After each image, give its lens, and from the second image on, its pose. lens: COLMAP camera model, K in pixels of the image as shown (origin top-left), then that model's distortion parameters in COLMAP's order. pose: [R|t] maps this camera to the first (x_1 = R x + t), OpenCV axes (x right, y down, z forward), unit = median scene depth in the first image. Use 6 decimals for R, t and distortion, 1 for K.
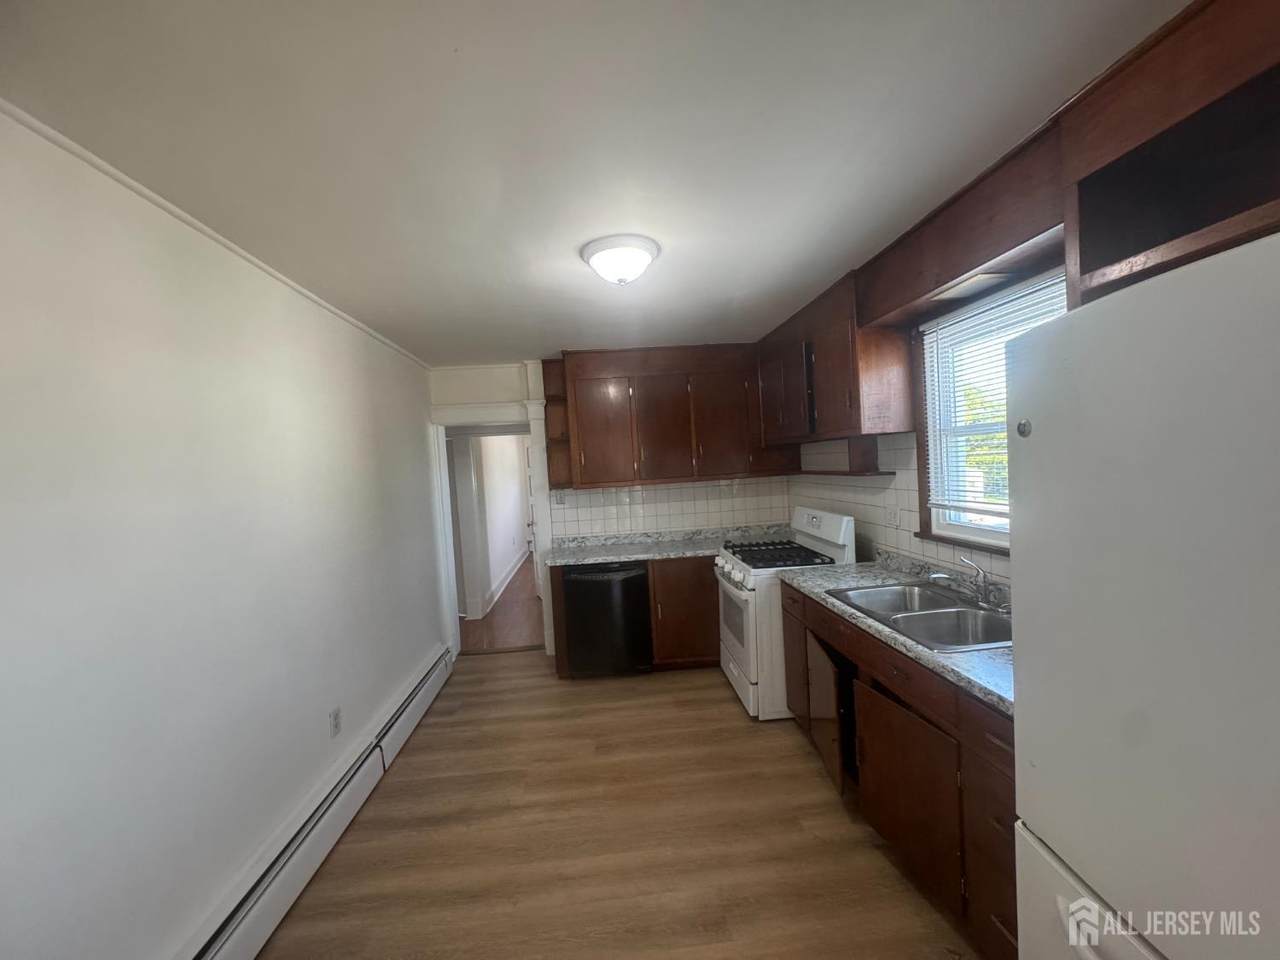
lens RADIAL K [[510.3, 0, 642.4], [0, 510.3, 481.8], [0, 0, 1]] dist [-0.003444, 0.001170]
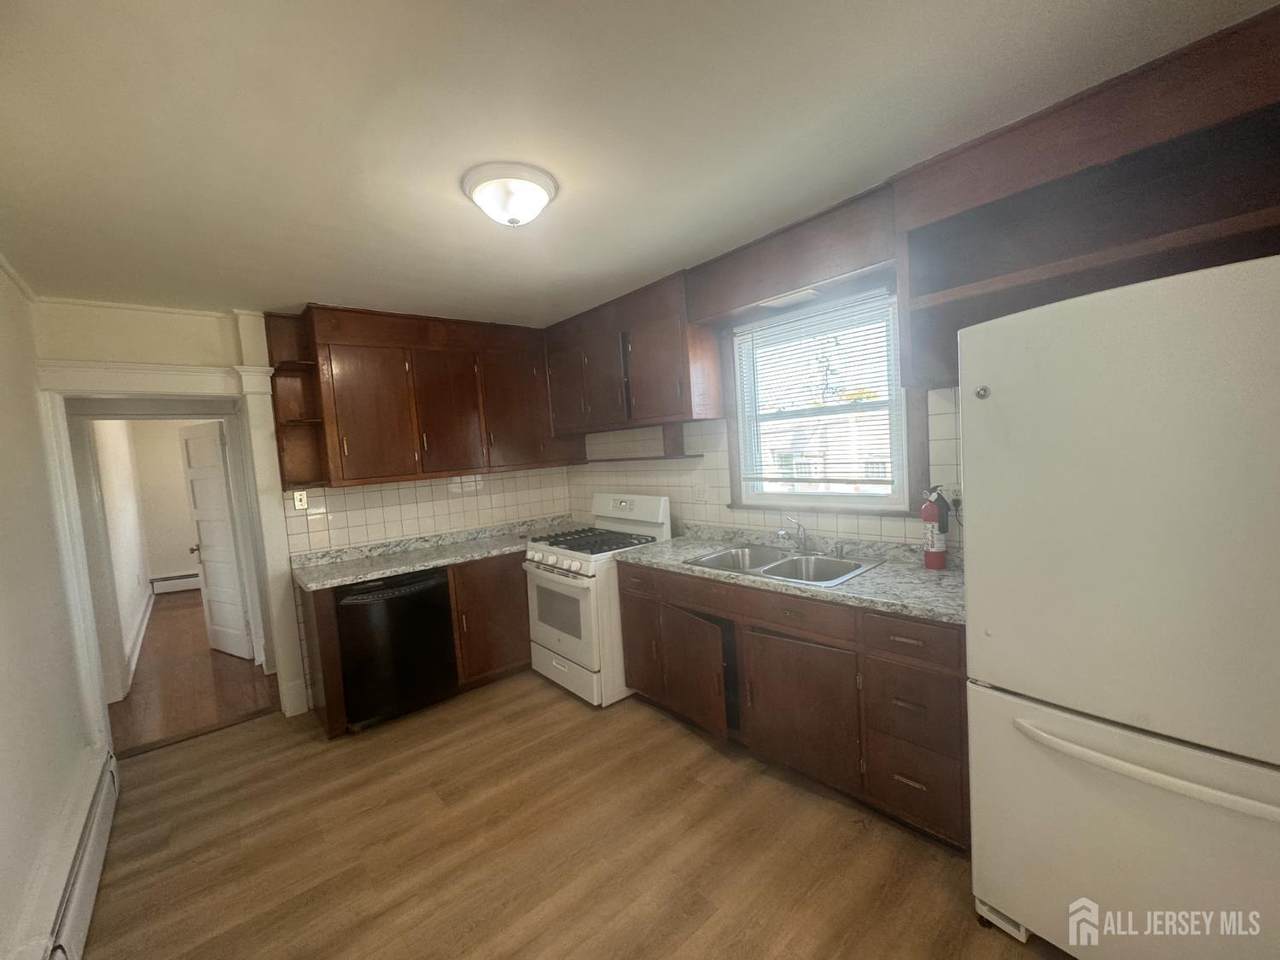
lens RADIAL K [[510.3, 0, 642.9], [0, 510.3, 481.7], [0, 0, 1]] dist [-0.003444, 0.001170]
pose [[0.806768, -0.034504, 0.589859, -0.276307], [0.041910, 0.999121, 0.001123, 0.032747], [-0.589380, 0.023815, 0.807505, 0.145539]]
